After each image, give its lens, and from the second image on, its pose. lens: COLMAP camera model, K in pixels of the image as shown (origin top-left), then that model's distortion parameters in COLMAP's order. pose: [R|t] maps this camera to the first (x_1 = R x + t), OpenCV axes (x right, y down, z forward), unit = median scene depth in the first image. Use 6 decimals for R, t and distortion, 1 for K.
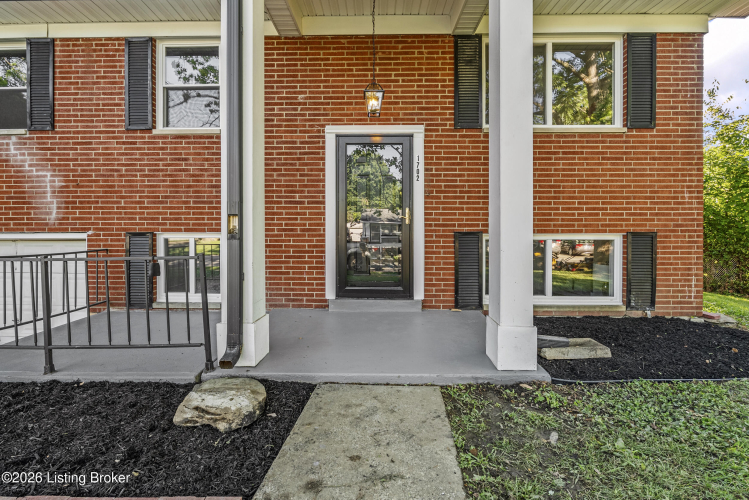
lens RADIAL K [[356.5, 0, 371.6], [0, 356.5, 236.6], [0, 0, 1]] dist [0.000016, 0.000025]
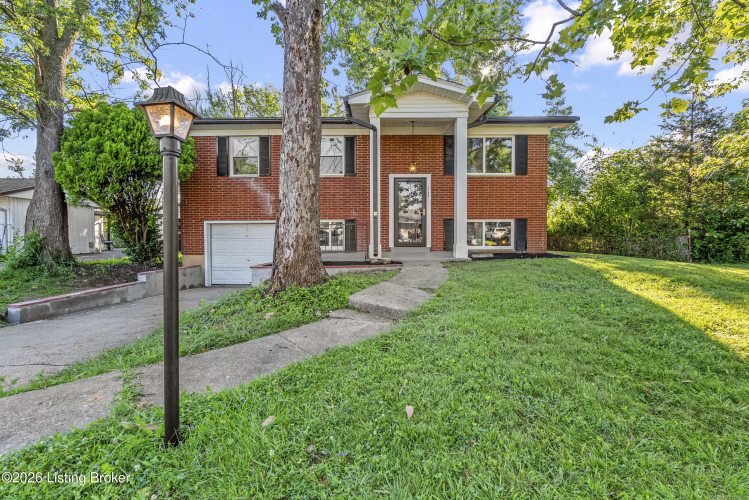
lens RADIAL K [[361.4, 0, 374.5], [0, 361.4, 250.0], [0, 0, 1]] dist [-0.000318, -0.000247]
pose [[0.999577, -0.005534, 0.028568, -0.298121], [0.004722, 0.999585, 0.028421, 0.125351], [-0.028713, -0.028275, 0.999188, -1.402340]]
